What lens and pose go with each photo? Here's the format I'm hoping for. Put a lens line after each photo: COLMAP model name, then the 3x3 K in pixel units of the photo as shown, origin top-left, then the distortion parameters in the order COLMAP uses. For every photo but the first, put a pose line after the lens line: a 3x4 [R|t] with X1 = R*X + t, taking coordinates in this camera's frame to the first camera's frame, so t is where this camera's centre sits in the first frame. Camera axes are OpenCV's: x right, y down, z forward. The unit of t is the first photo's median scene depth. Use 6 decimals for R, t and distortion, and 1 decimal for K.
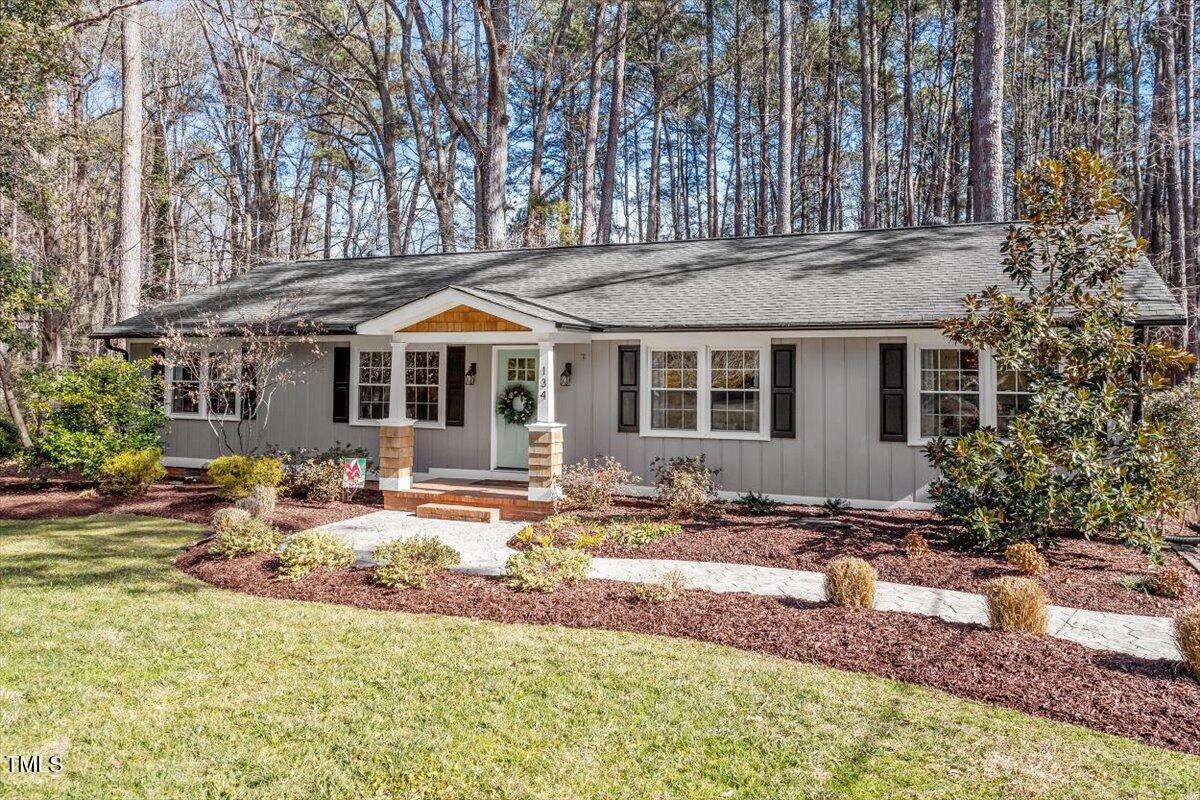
lens RADIAL K [[893.9, 0, 594.8], [0, 893.9, 398.6], [0, 0, 1]] dist [0.002164, 0.003043]
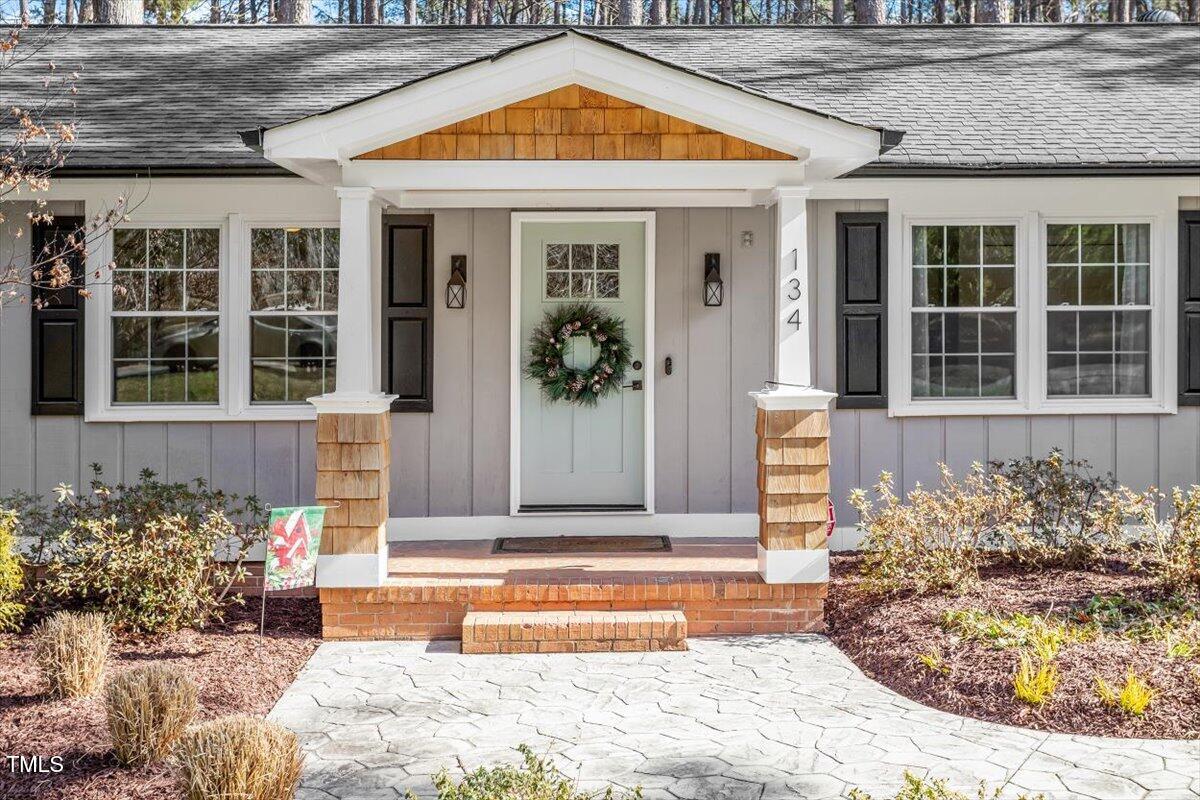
lens RADIAL K [[1337.1, 0, 598.9], [0, 1337.1, 417.9], [0, 0, 1]] dist [0.007457, -0.000334]
pose [[0.910014, -0.037945, 0.412837, -0.366794], [0.025837, 0.999058, 0.034874, 0.016373], [-0.413772, -0.021070, 0.910137, 0.462833]]
